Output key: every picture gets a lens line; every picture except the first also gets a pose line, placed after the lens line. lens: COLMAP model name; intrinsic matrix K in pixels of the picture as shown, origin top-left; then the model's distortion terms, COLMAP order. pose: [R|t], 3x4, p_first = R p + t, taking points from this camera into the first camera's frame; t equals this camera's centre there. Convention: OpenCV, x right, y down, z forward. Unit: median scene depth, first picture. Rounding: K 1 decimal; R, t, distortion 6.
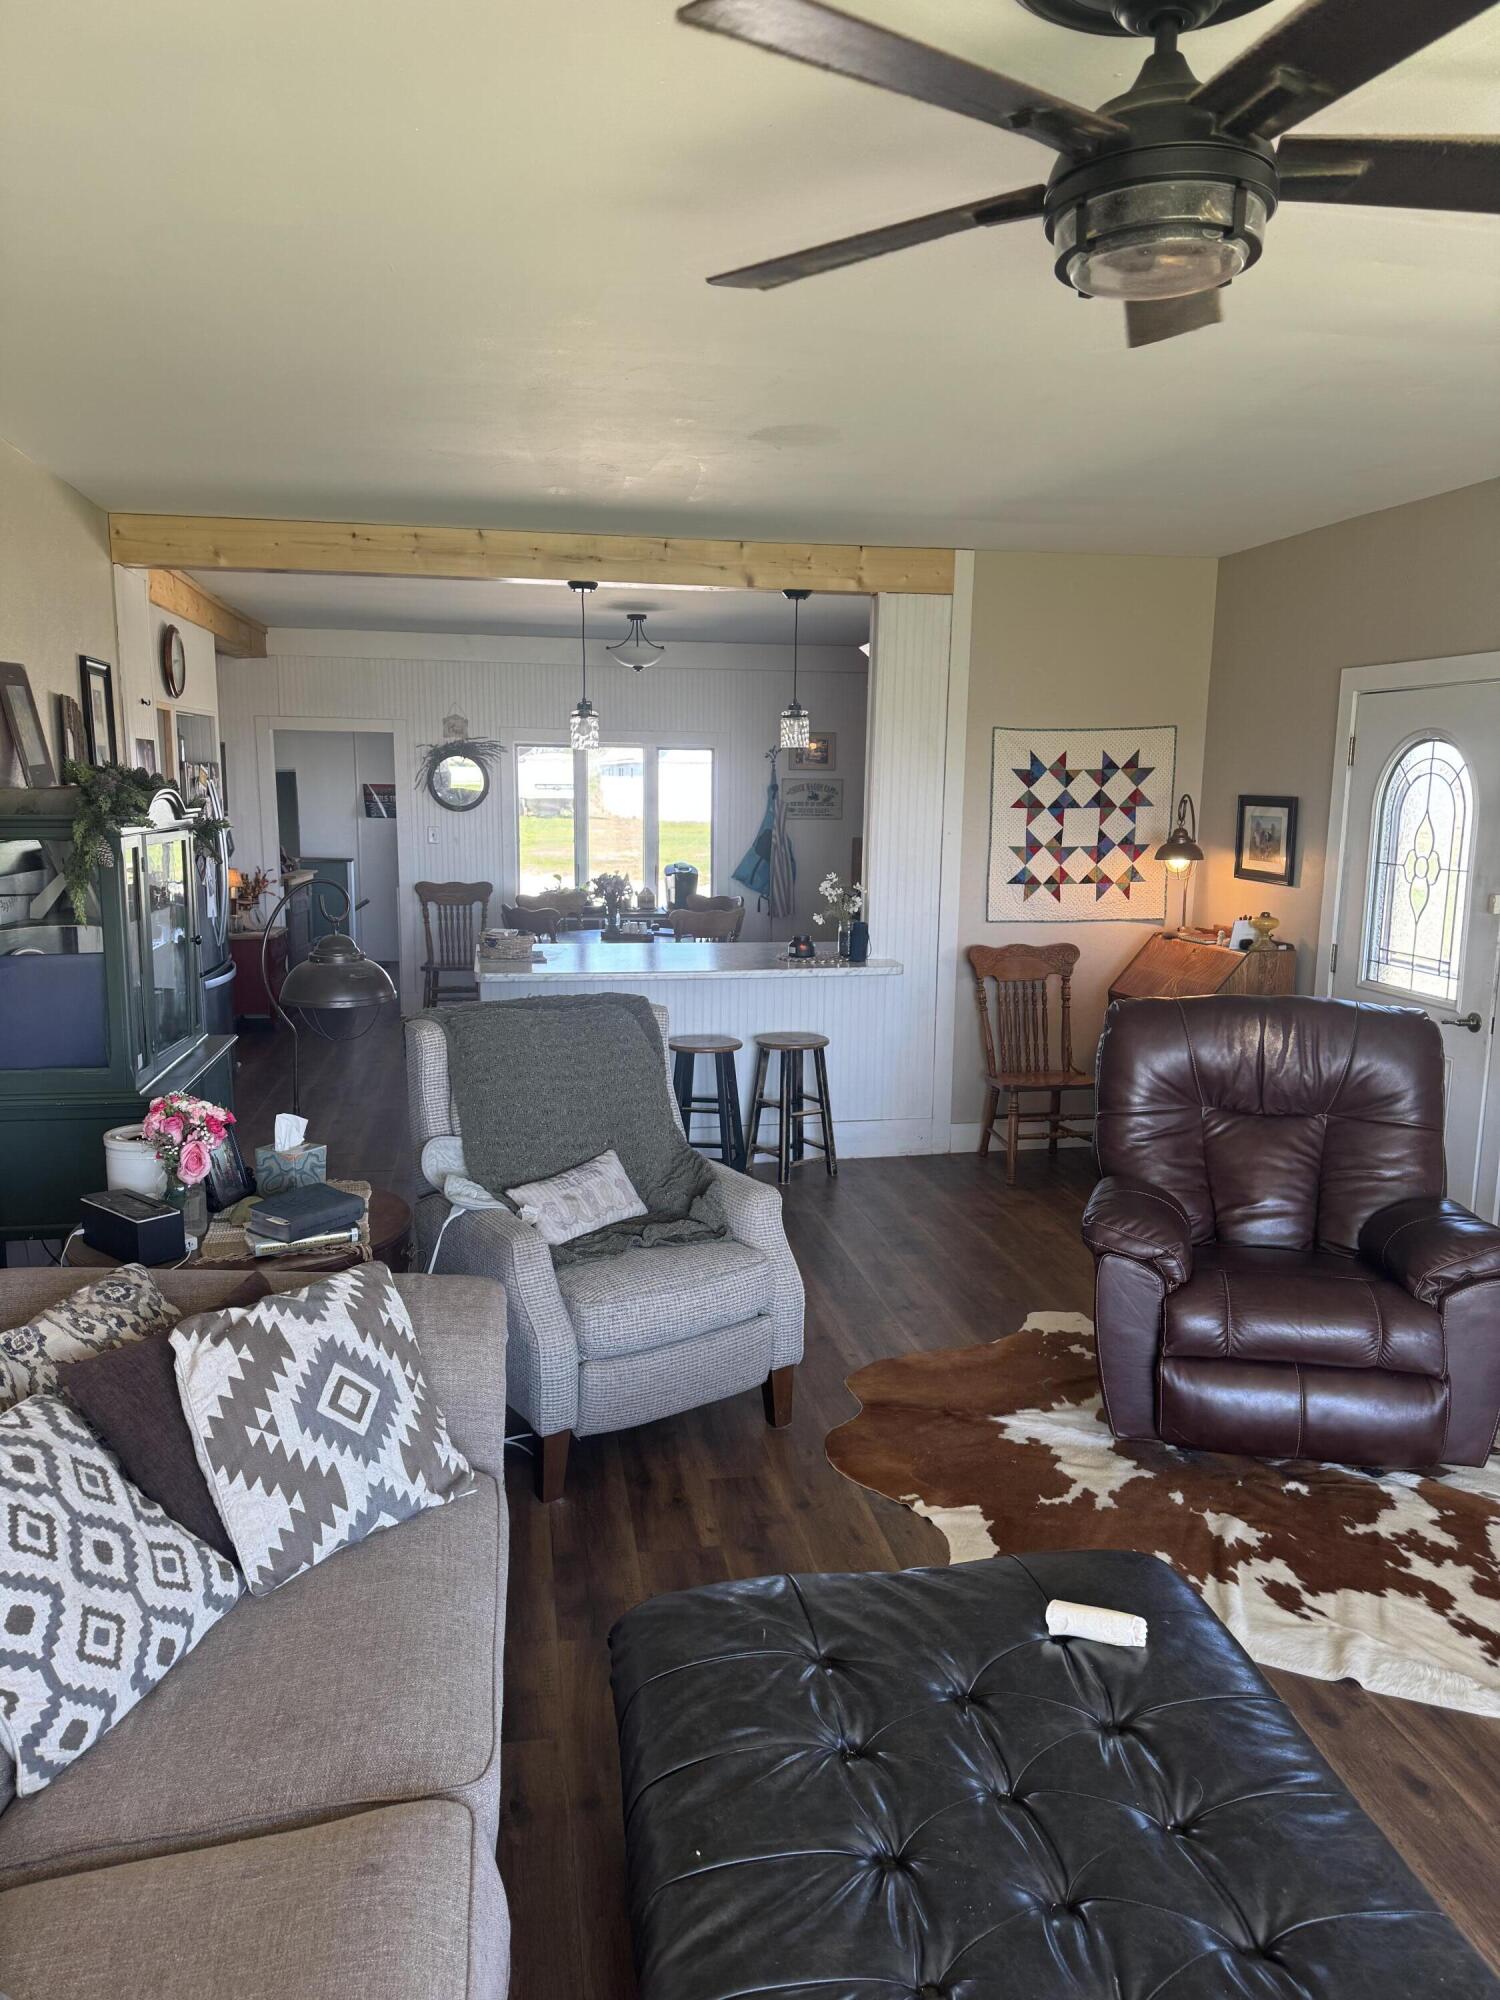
lens RADIAL K [[1410.8, 0, 749.6], [0, 1410.8, 1001.5], [0, 0, 1]] dist [0.036839, -0.024989]
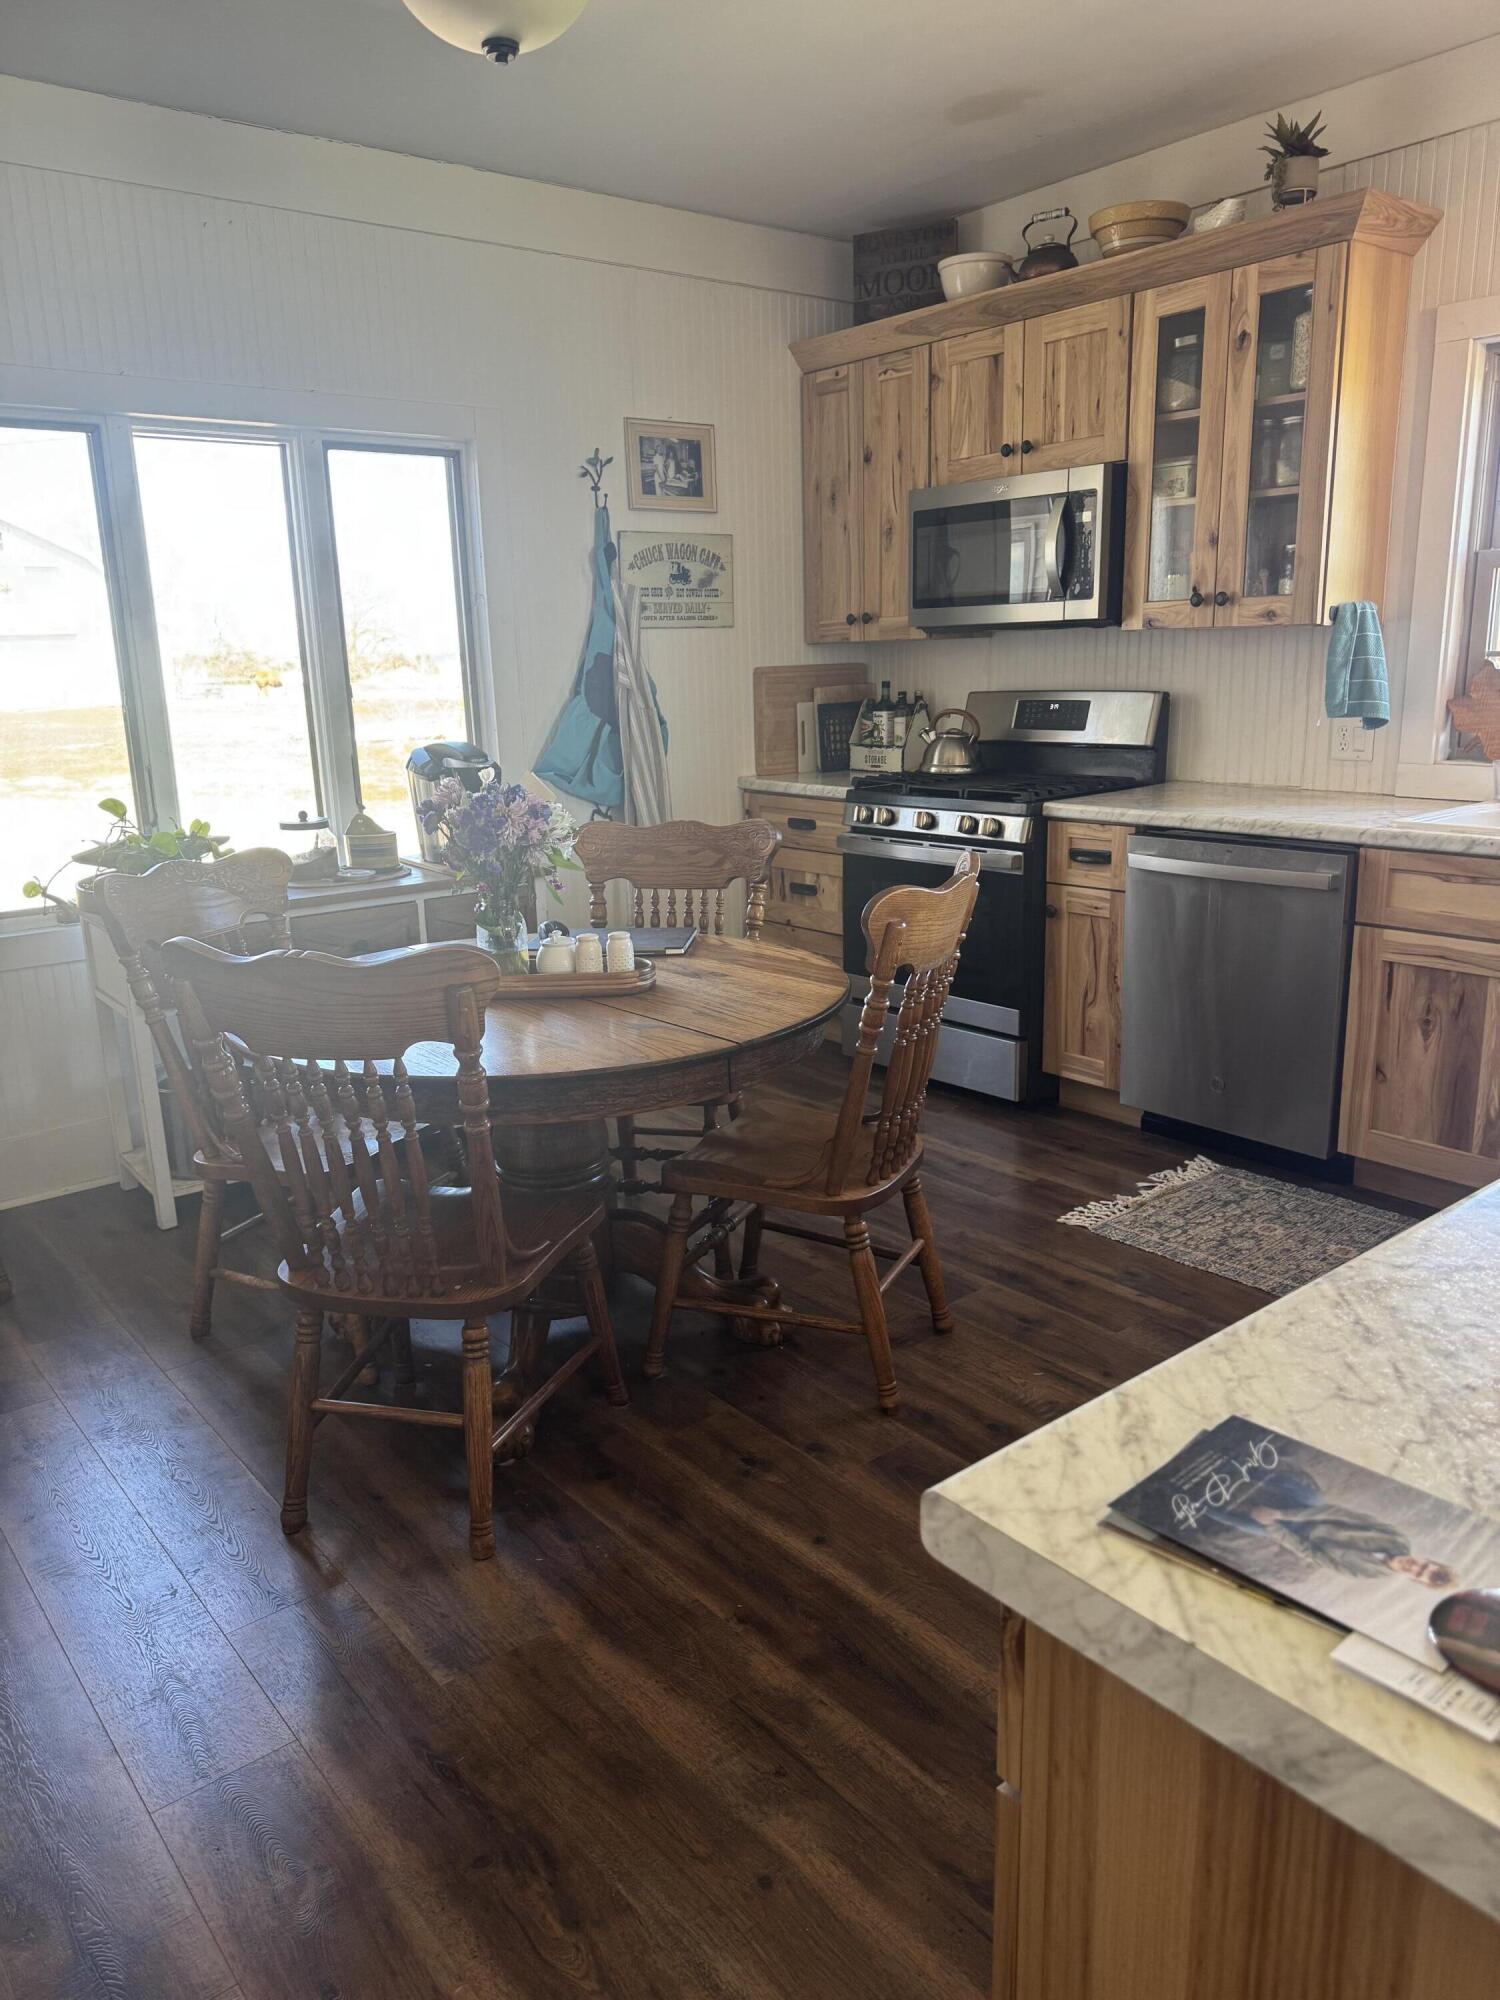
lens RADIAL K [[1410.8, 0, 745.2], [0, 1410.8, 1000.9], [0, 0, 1]] dist [0.036839, -0.024989]
pose [[0.867990, -0.151585, 0.472880, -0.167221], [0.108997, 0.987205, 0.116387, -0.063163], [-0.484472, -0.049480, 0.873406, 0.600121]]
